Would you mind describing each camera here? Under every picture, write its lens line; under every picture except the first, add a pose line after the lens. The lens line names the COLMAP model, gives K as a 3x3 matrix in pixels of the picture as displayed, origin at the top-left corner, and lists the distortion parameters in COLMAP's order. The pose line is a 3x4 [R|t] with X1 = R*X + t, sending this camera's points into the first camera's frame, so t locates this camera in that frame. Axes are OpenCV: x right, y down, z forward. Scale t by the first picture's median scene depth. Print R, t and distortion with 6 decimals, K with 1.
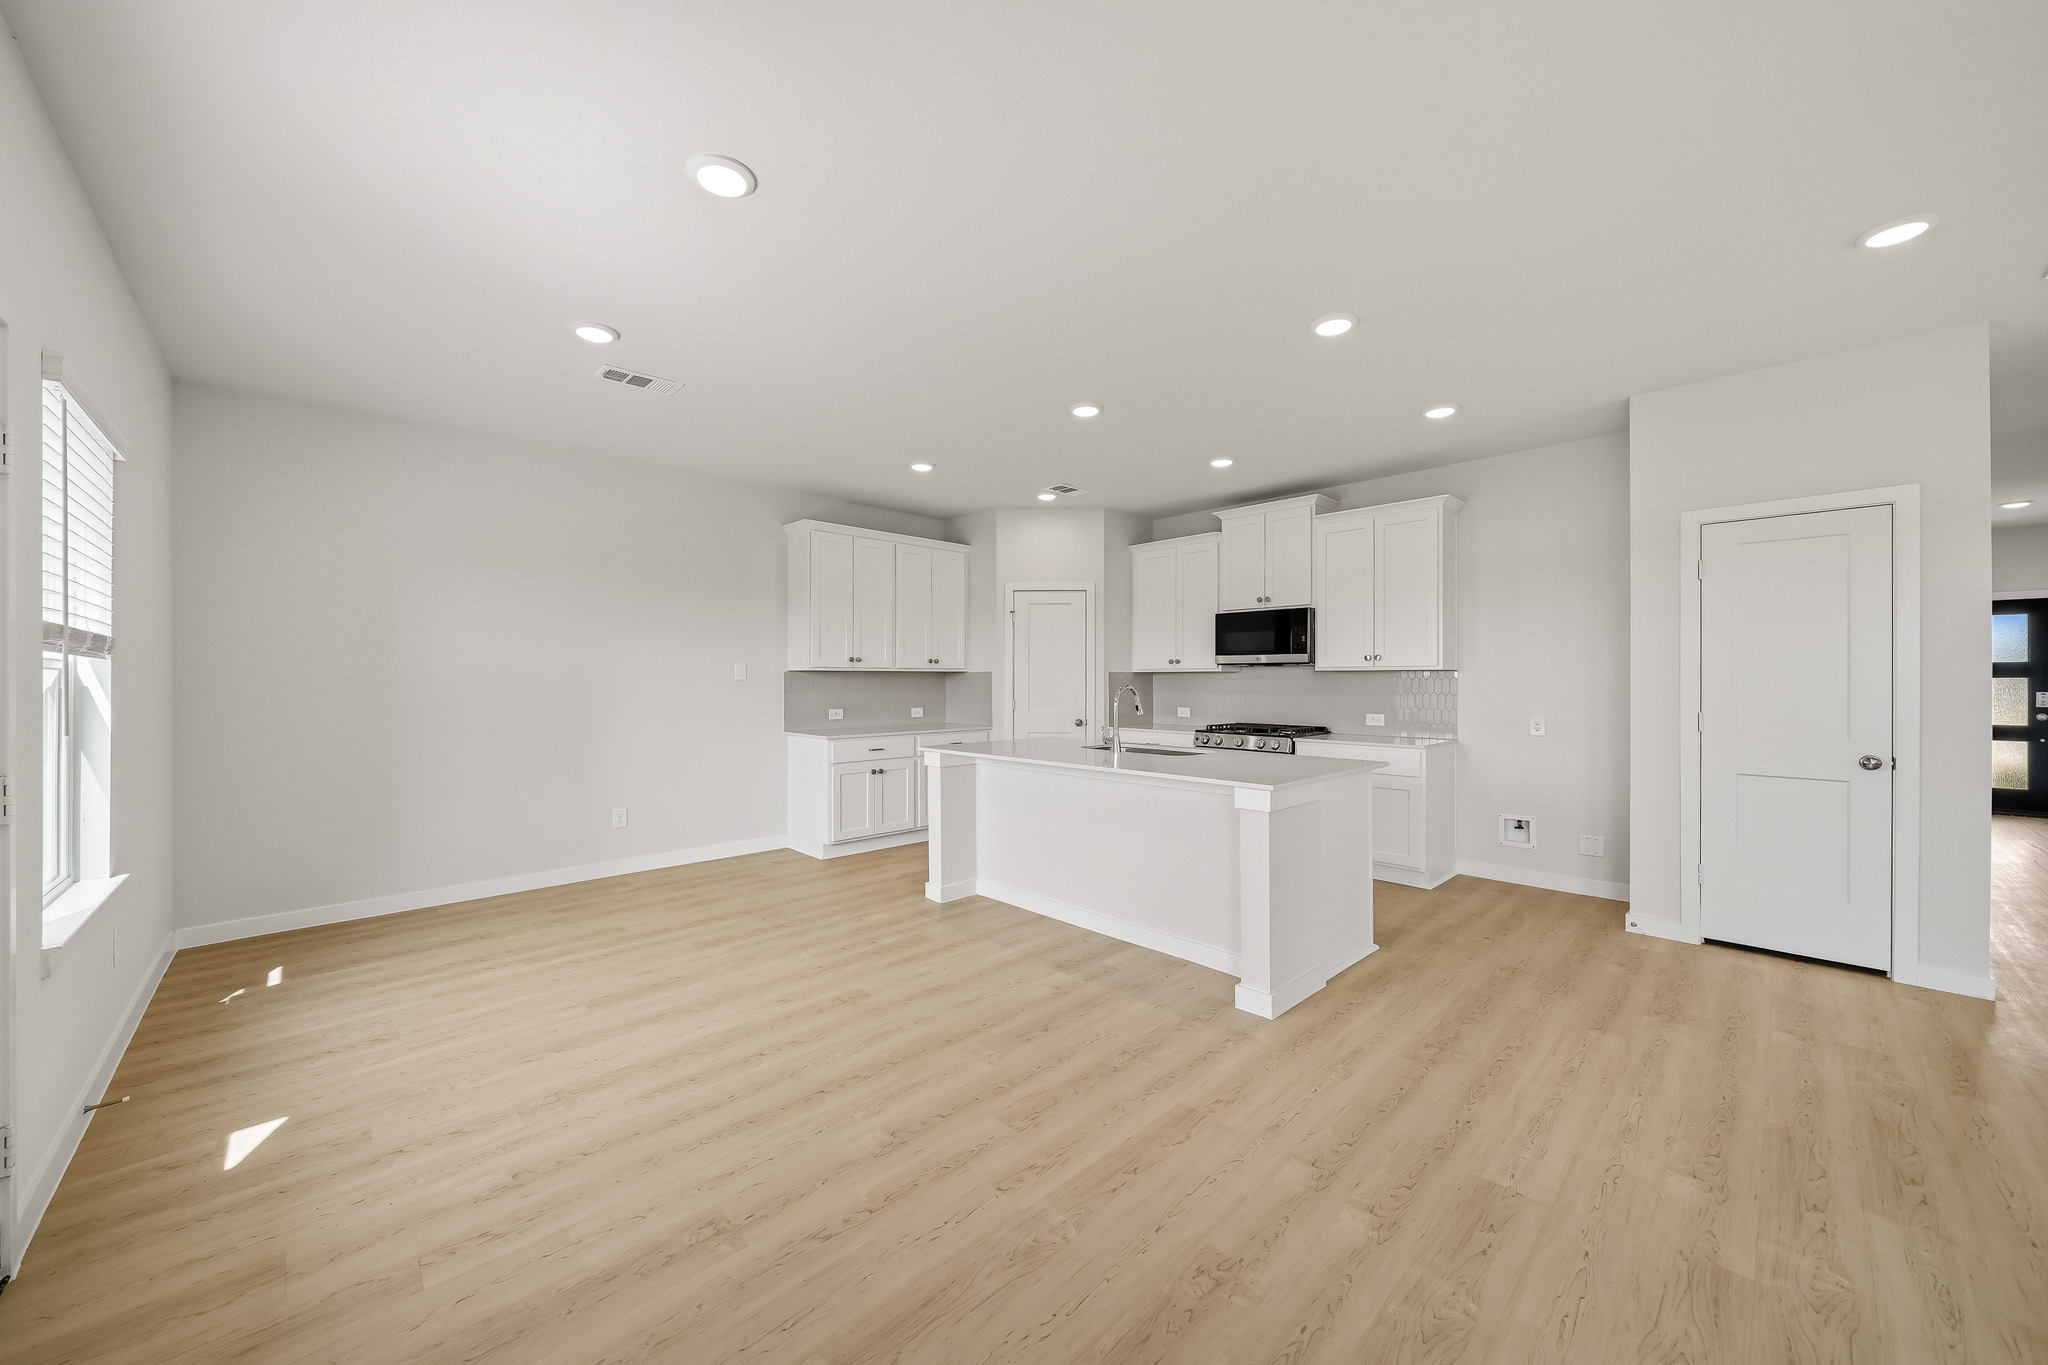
lens RADIAL K [[746.7, 0, 1017.4], [0, 746.7, 679.7], [0, 0, 1]] dist [-0.003716, -0.000144]
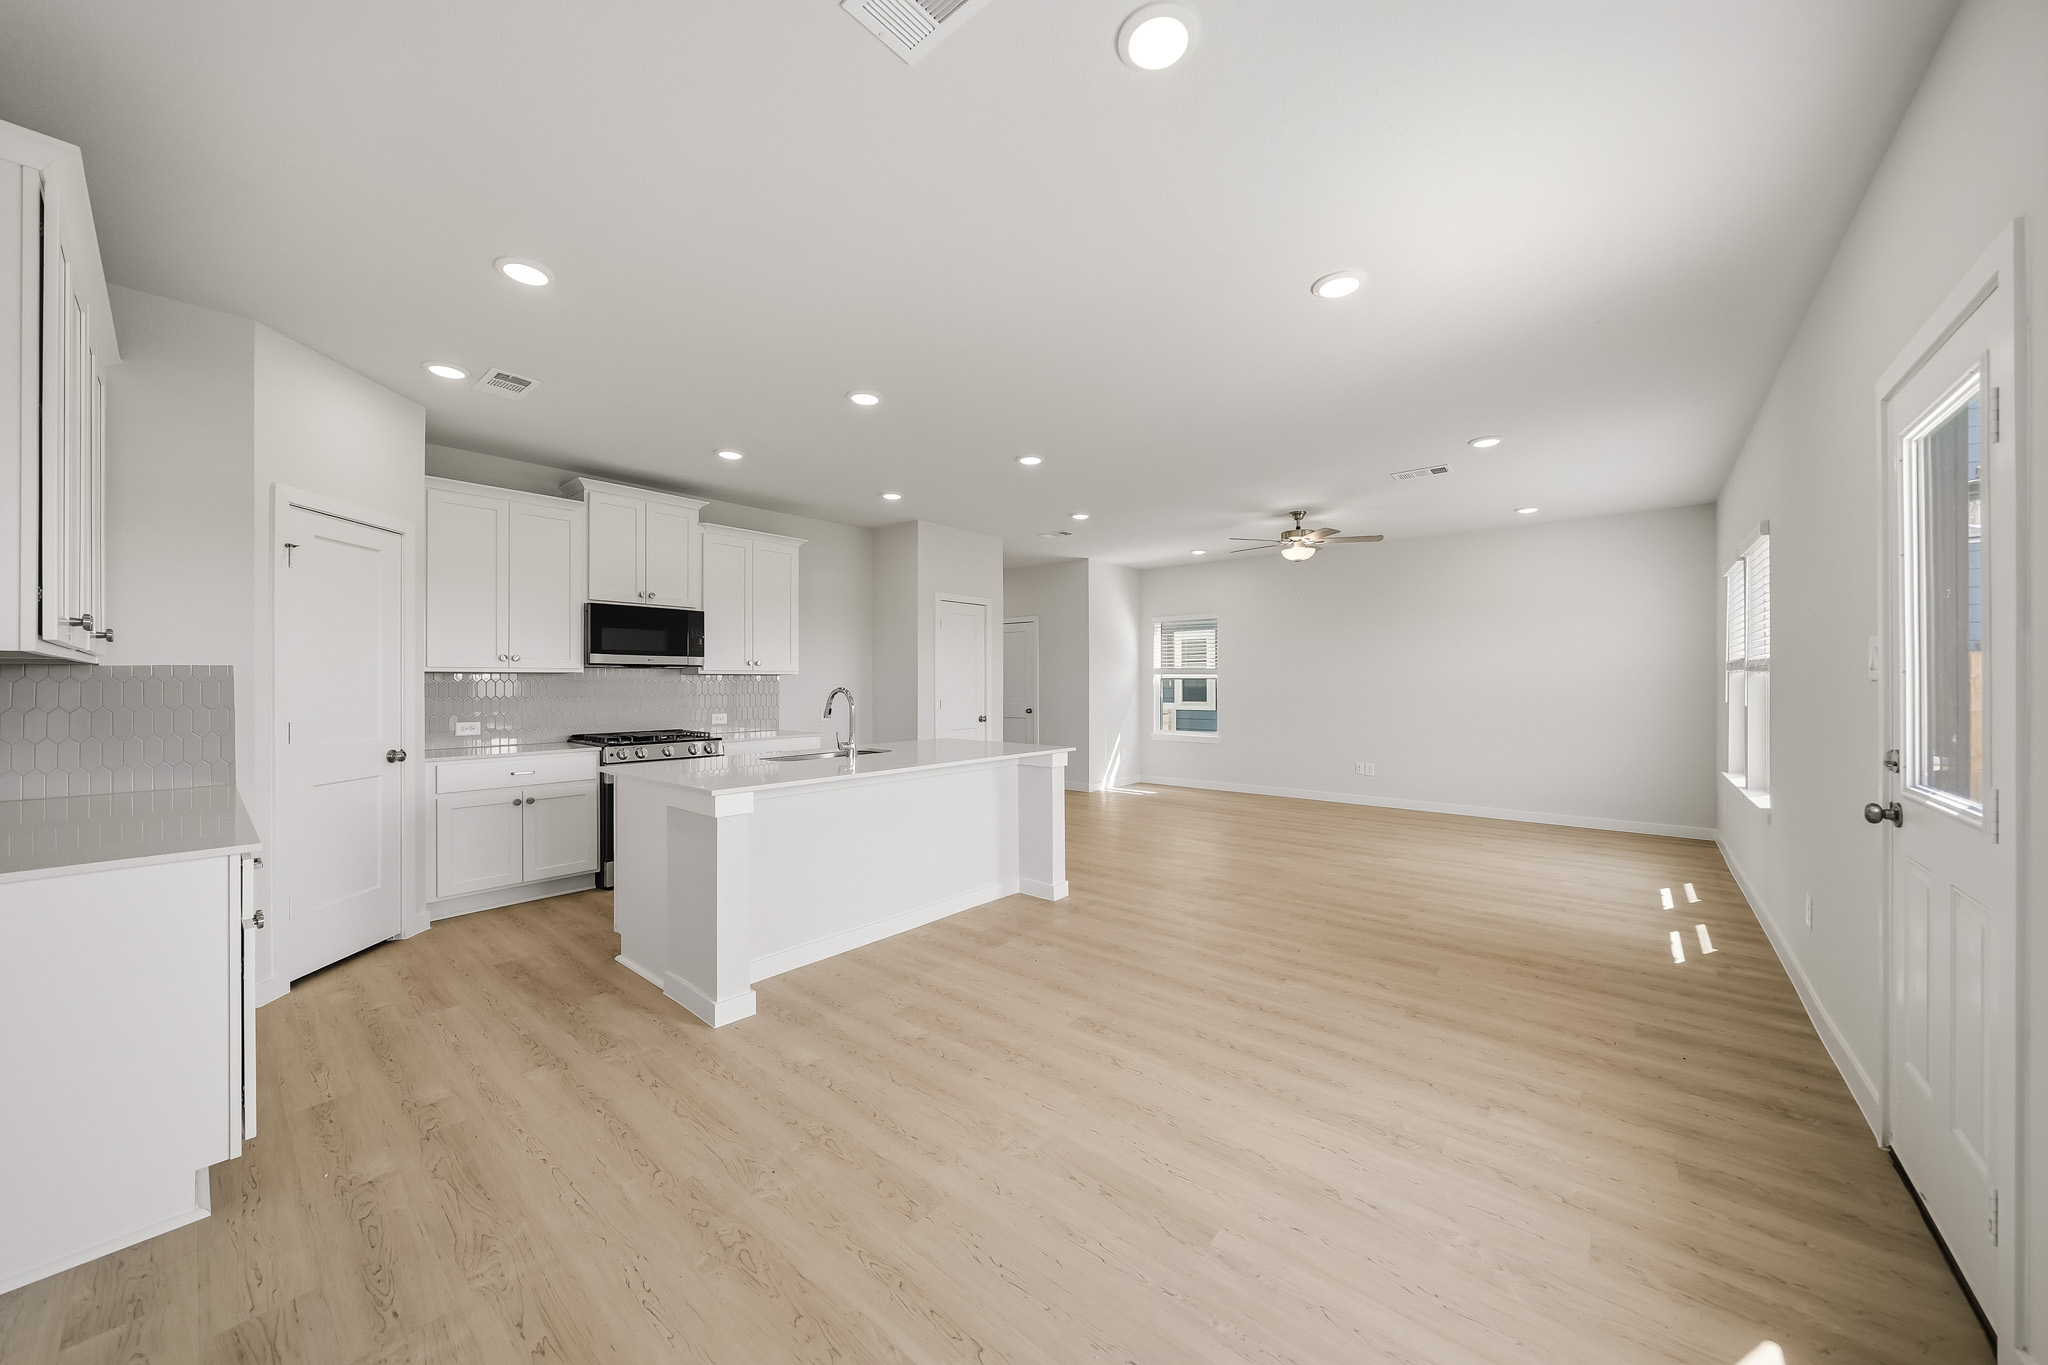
lens RADIAL K [[716.2, 0, 1024.0], [0, 716.2, 682.5], [0, 0, 1]] dist [-0.002040, -0.000161]
pose [[-0.107092, -0.000053, 0.994249, -0.737319], [0.001917, 0.999998, 0.000260, 0.000362], [-0.994247, 0.001934, -0.107091, 0.793038]]
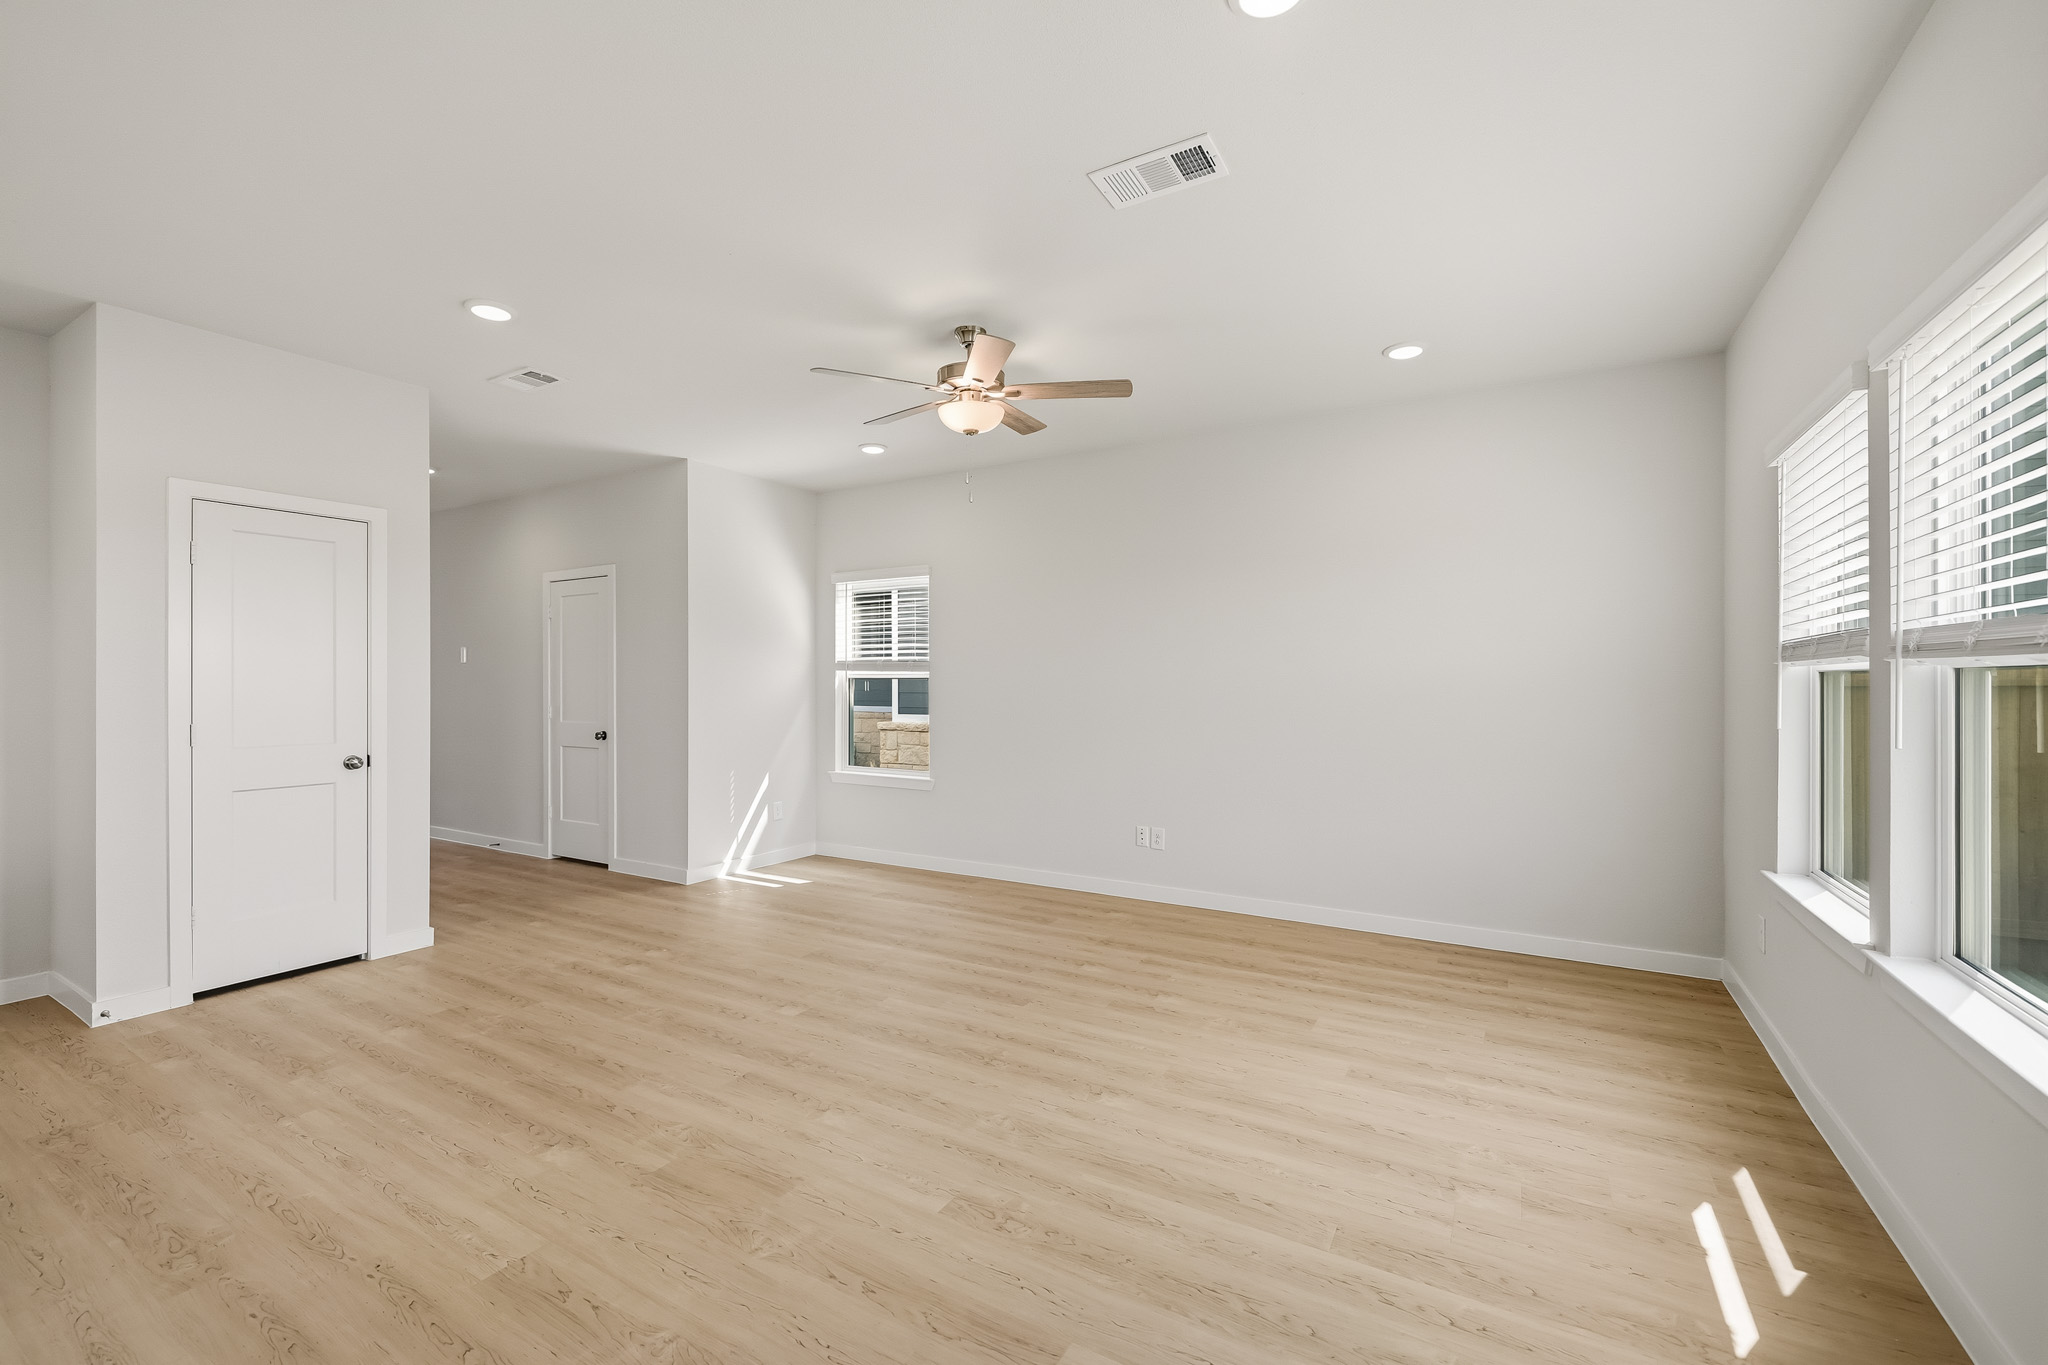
lens RADIAL K [[846.2, 0, 1024.0], [0, 846.2, 682.5], [0, 0, 1]] dist [0.000255, 0.000045]
pose [[-0.269234, 0.001022, 0.963074, -0.195612], [0.000858, 0.999999, -0.000822, -0.000284], [-0.963074, 0.000605, -0.269235, 0.288455]]
